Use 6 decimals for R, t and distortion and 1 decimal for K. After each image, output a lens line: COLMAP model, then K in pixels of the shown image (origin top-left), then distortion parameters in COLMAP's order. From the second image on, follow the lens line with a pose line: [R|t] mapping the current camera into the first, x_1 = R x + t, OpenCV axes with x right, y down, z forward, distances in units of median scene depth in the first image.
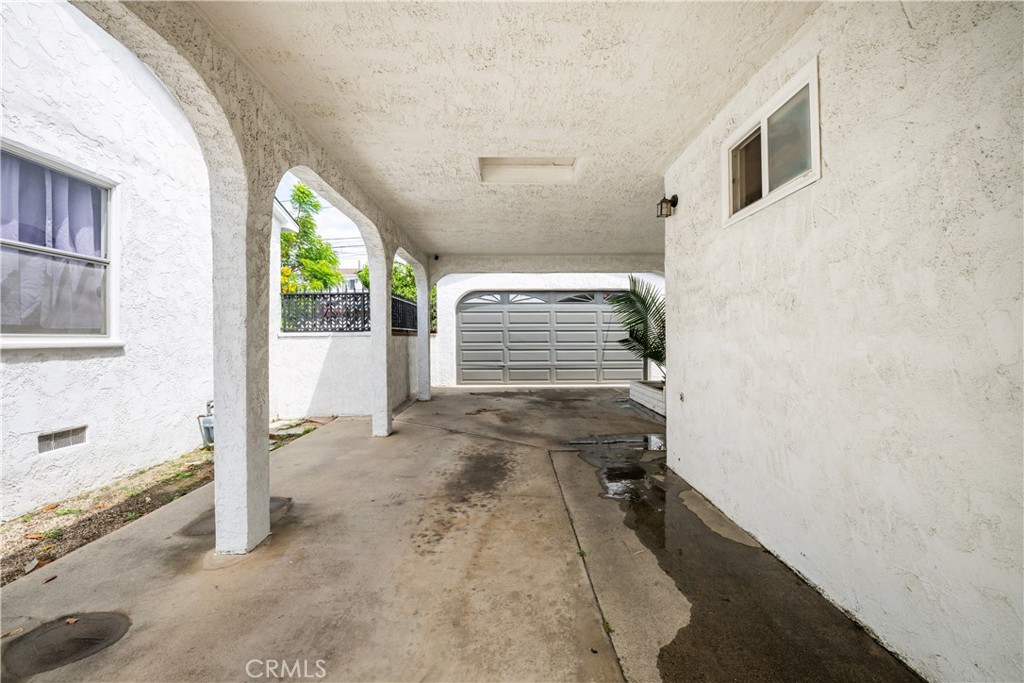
lens RADIAL K [[407.4, 0, 514.5], [0, 407.4, 338.5], [0, 0, 1]] dist [-0.012037, -0.000342]
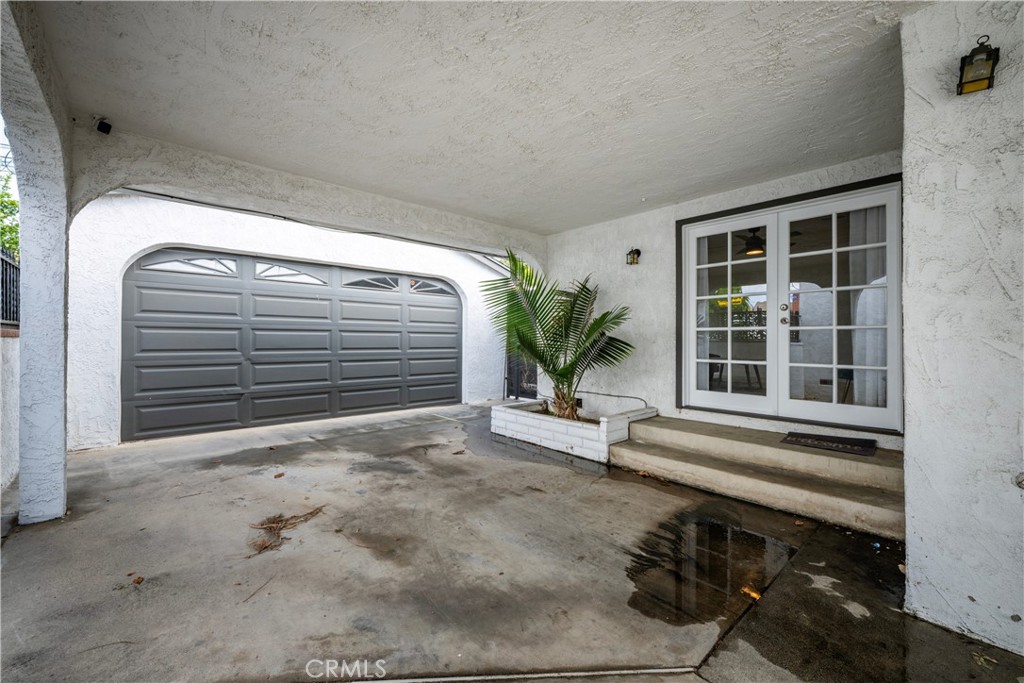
lens RADIAL K [[407.4, 0, 511.6], [0, 407.4, 338.1], [0, 0, 1]] dist [-0.012037, -0.000342]
pose [[0.746270, 0.008349, 0.665591, -0.152803], [-0.003544, 0.999957, -0.008569, -0.004338], [-0.665634, 0.004036, 0.746267, 0.469385]]
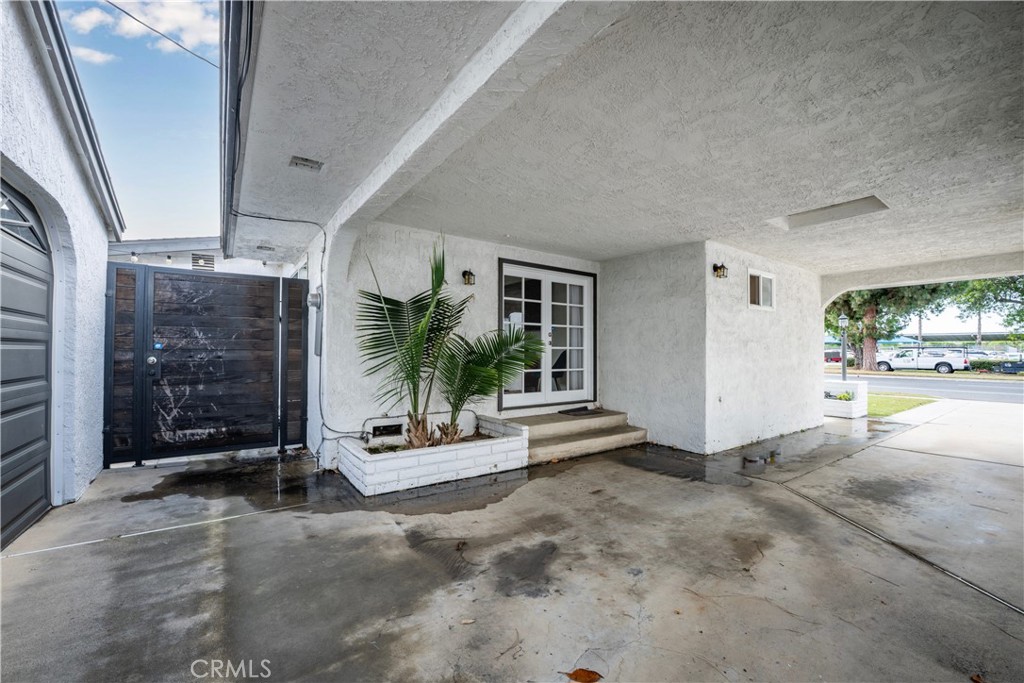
lens RADIAL K [[407.4, 0, 517.1], [0, 407.4, 345.5], [0, 0, 1]] dist [-0.012037, -0.000342]
pose [[-0.571061, 0.005735, 0.820887, -0.193644], [-0.005191, 0.999930, -0.010596, -0.018218], [-0.820891, -0.010312, -0.570992, 1.164456]]
